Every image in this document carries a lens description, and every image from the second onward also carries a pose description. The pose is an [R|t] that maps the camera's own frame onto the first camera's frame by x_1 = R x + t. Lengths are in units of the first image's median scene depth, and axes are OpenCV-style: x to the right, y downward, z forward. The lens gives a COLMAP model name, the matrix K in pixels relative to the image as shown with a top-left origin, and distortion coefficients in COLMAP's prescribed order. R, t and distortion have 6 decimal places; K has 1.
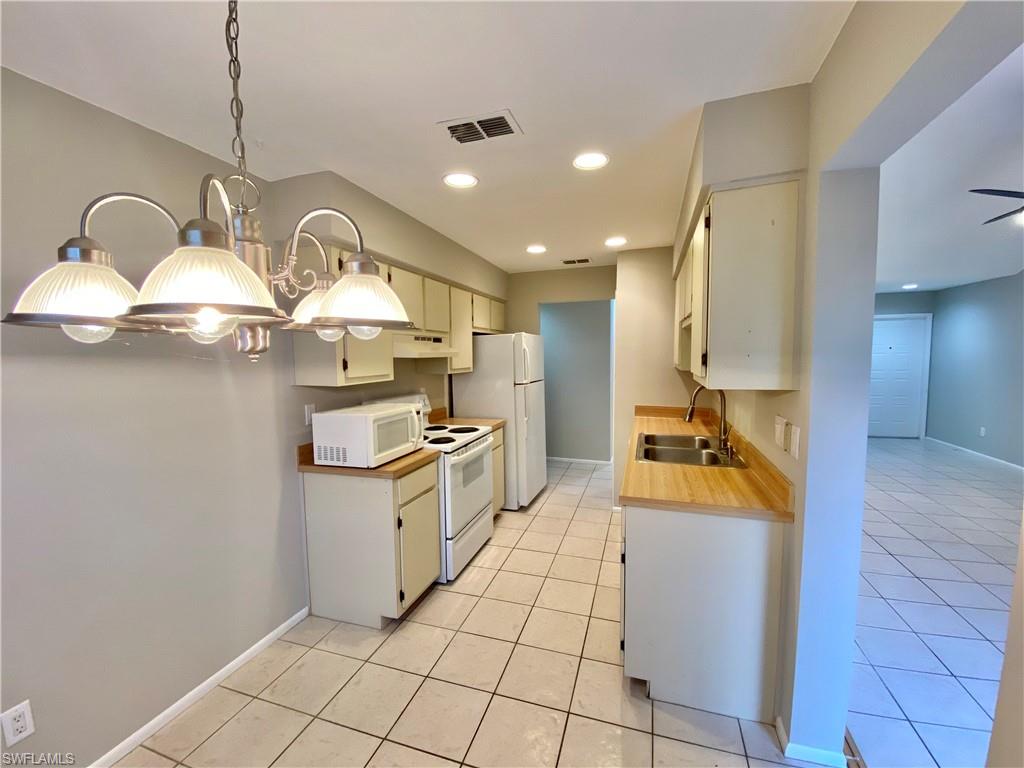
lens RADIAL K [[417.6, 0, 509.3], [0, 417.6, 386.8], [0, 0, 1]] dist [0.030883, -0.026959]
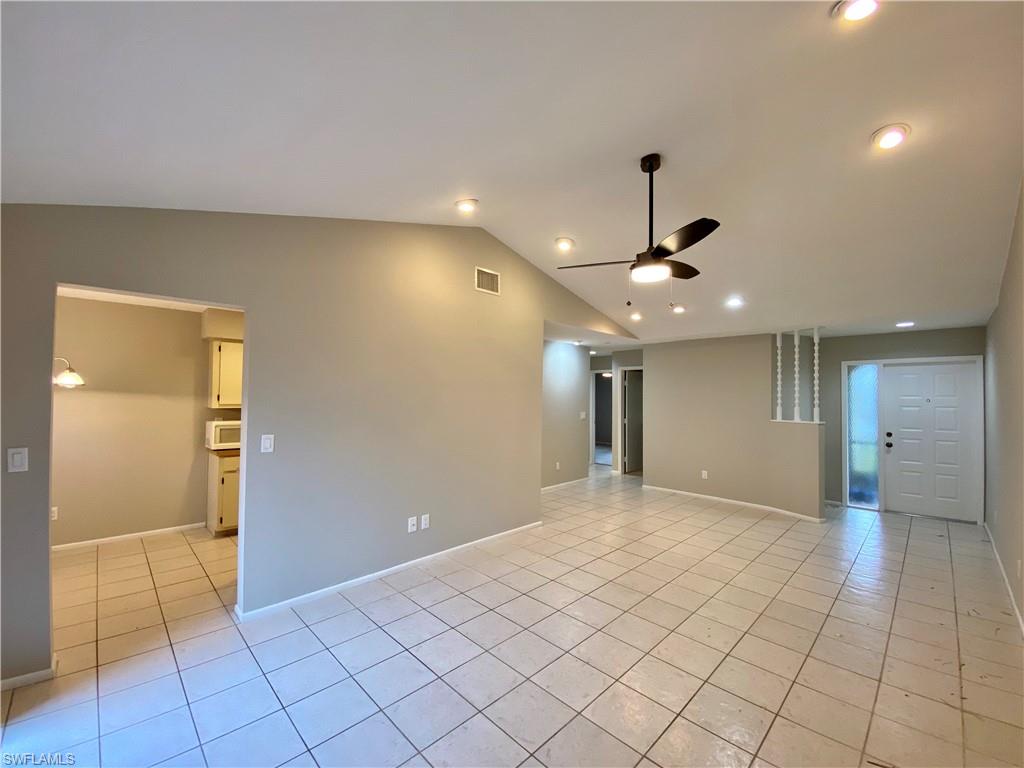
lens RADIAL K [[417.6, 0, 509.3], [0, 417.6, 386.8], [0, 0, 1]] dist [0.030883, -0.026959]
pose [[0.883709, 0.007807, -0.467971, 1.188694], [-0.058937, 0.993758, -0.094717, 0.002746], [0.464311, 0.111283, 0.878653, -0.085613]]
